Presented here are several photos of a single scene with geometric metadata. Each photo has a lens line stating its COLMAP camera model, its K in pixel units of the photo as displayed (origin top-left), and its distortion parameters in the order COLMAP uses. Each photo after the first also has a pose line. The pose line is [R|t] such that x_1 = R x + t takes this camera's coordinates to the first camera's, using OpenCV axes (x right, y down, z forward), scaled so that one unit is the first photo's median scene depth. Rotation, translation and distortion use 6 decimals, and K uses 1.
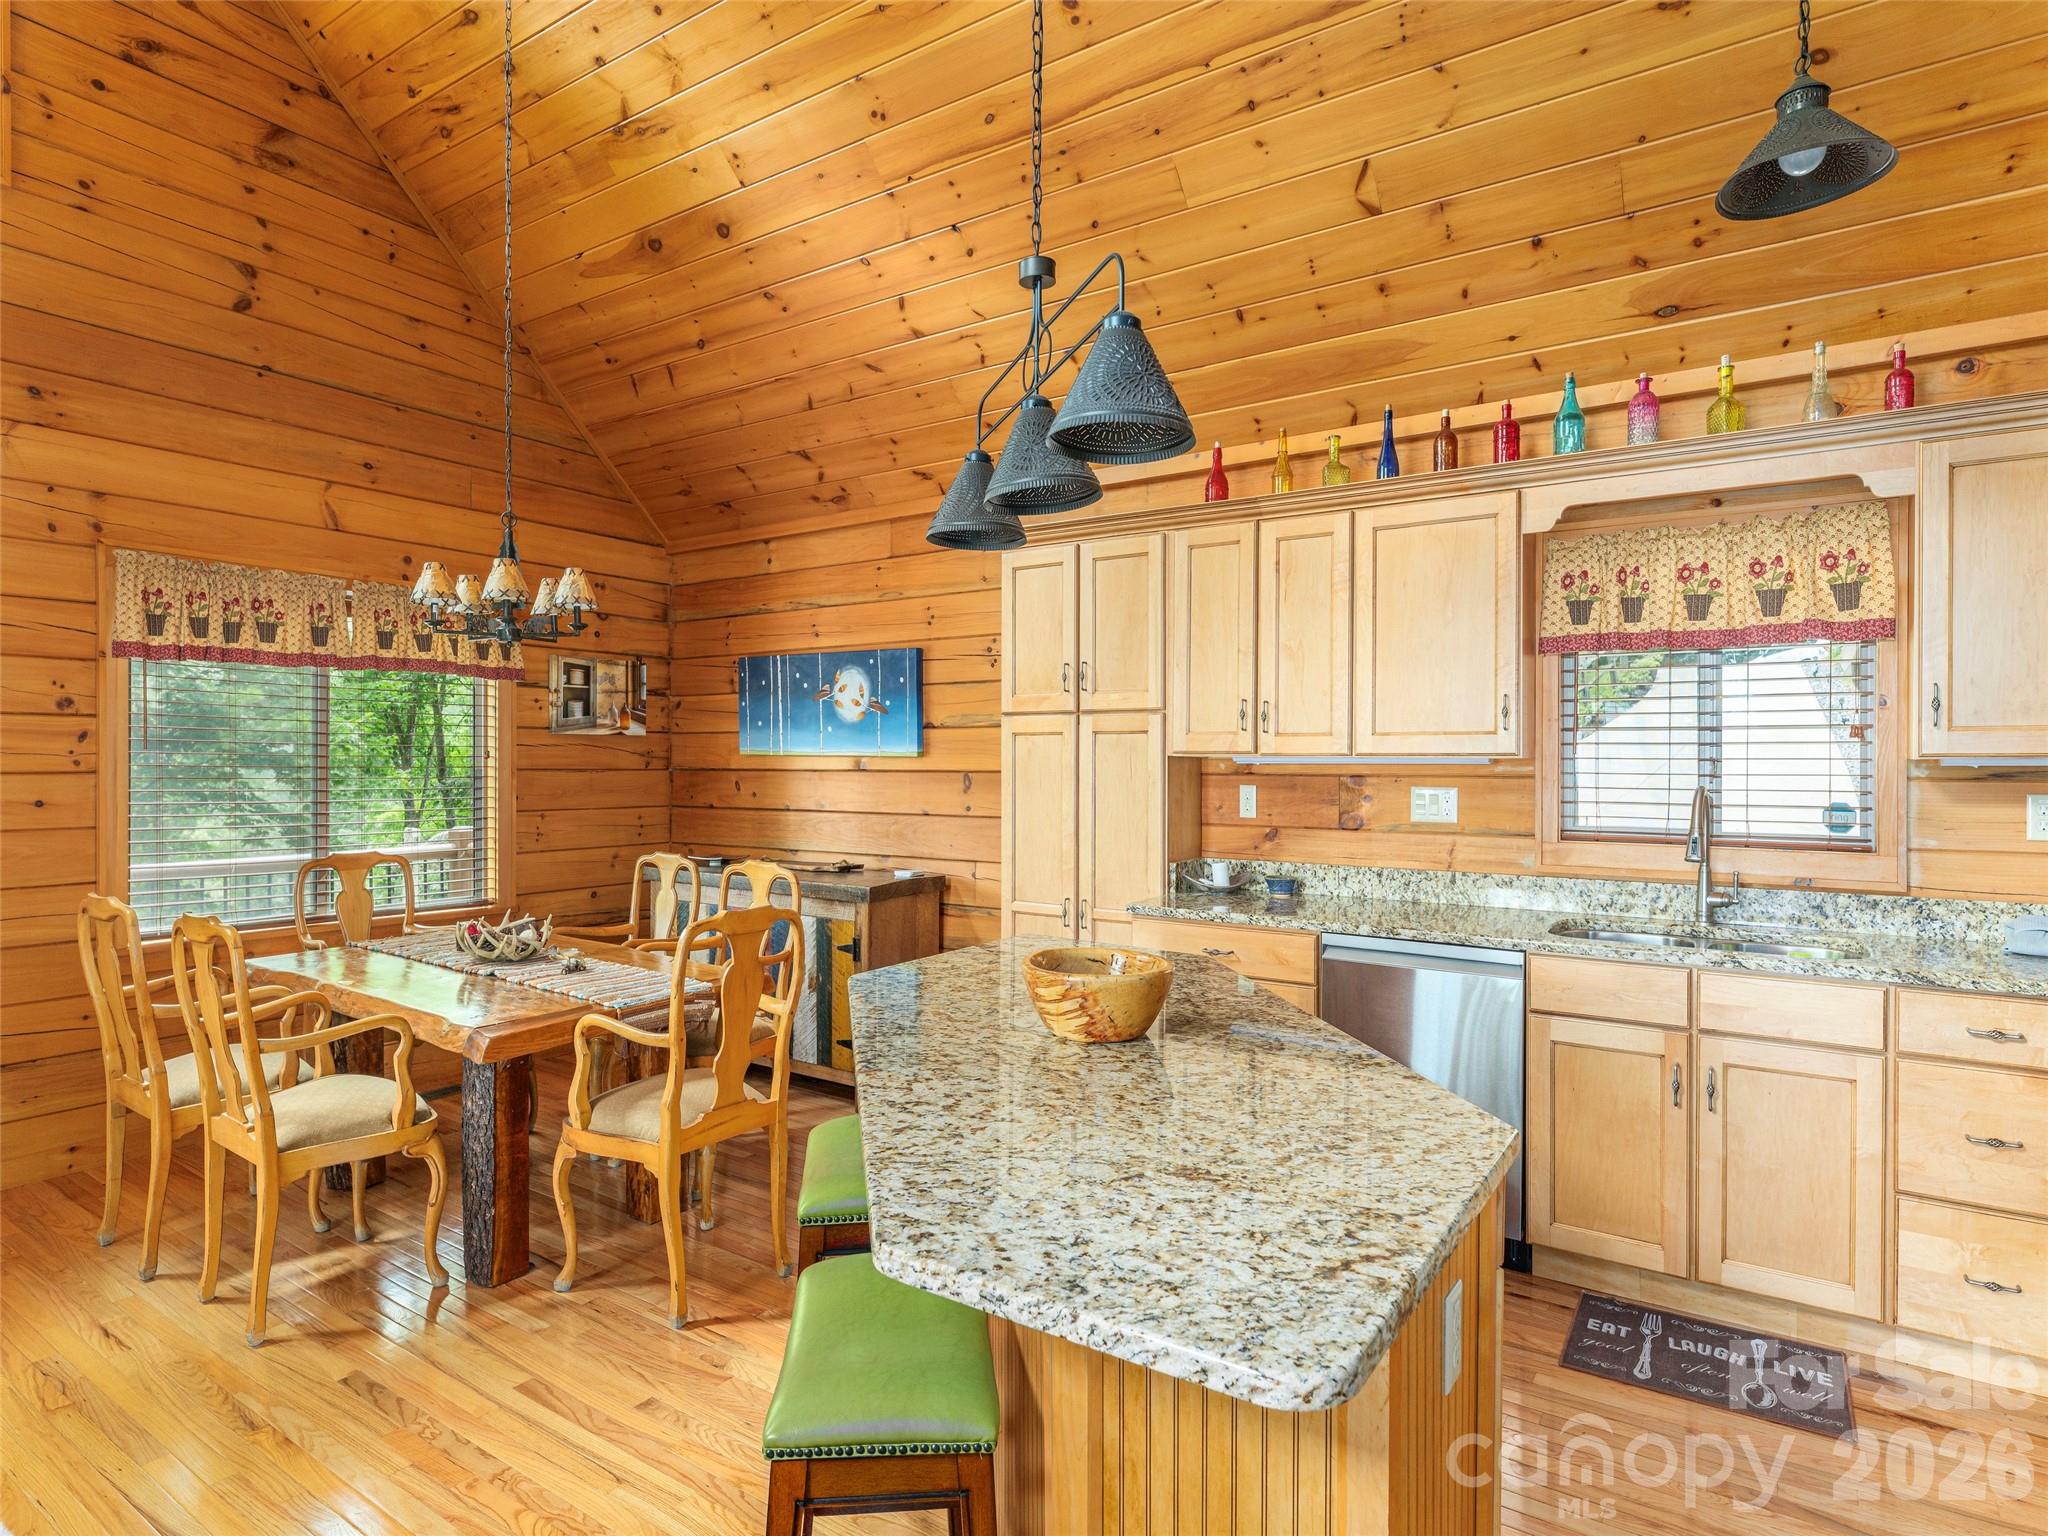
lens RADIAL K [[1114.5, 0, 1024.4], [0, 1114.5, 761.1], [0, 0, 1]] dist [0.000152, -0.000315]
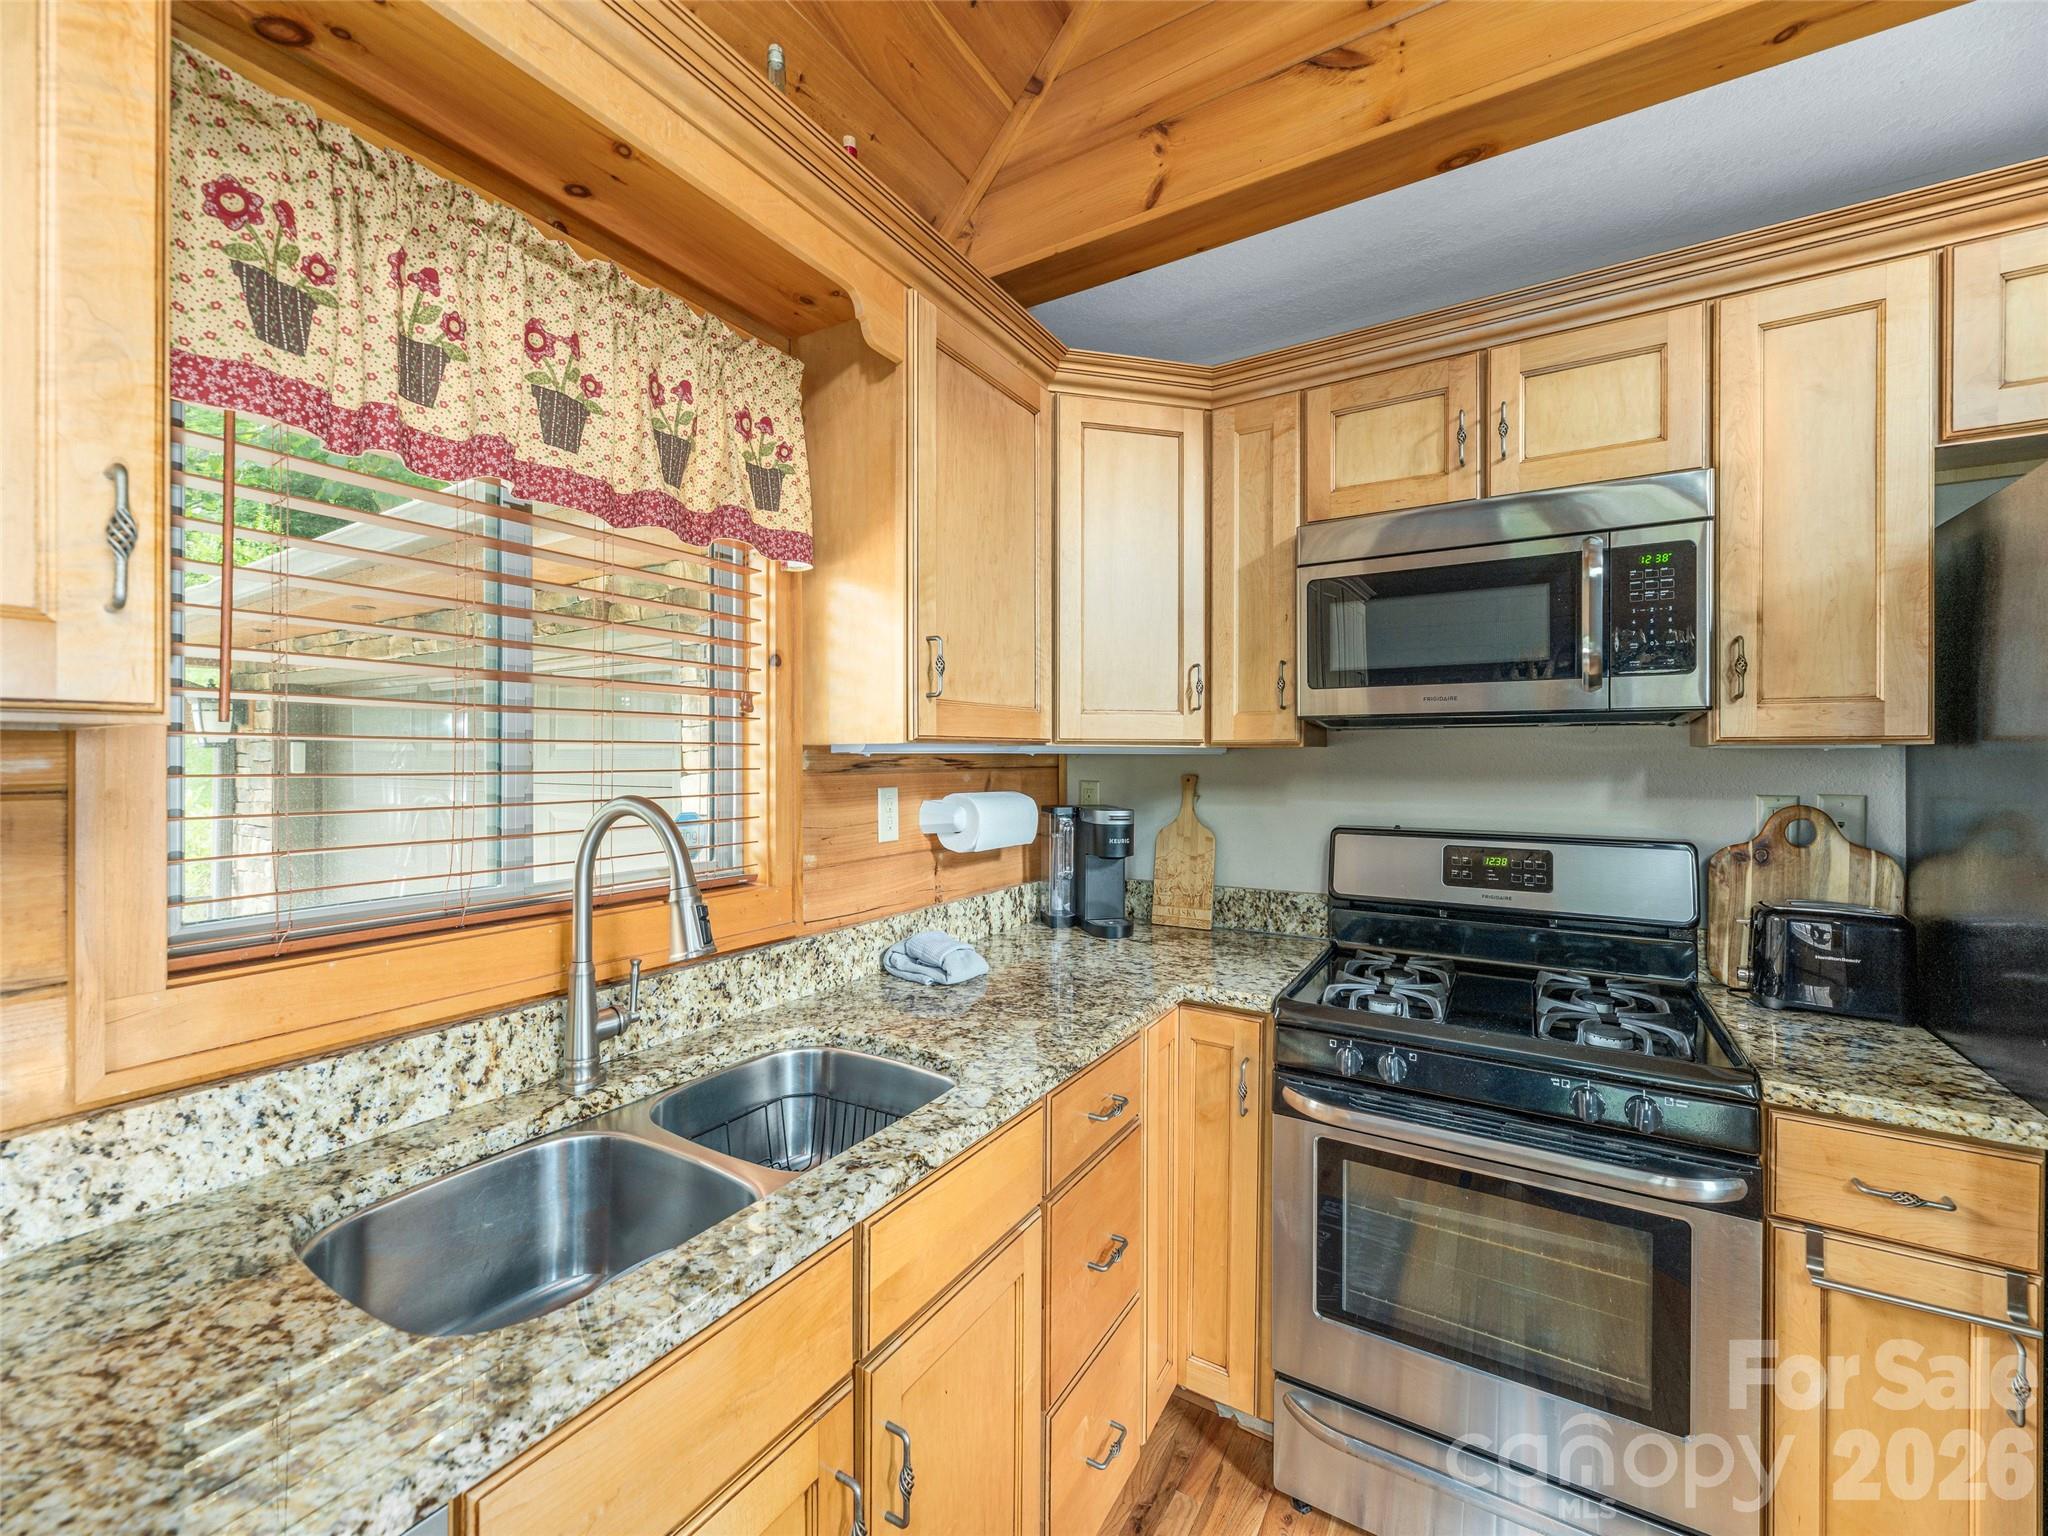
lens RADIAL K [[834.0, 0, 1028.2], [0, 834.0, 750.6], [0, 0, 1]] dist [0.000047, -0.000107]
pose [[-0.044394, 0.008459, 0.998978, 0.170562], [0.006692, 0.999944, -0.008170, 0.004534], [-0.998992, 0.006323, -0.044449, 0.576863]]
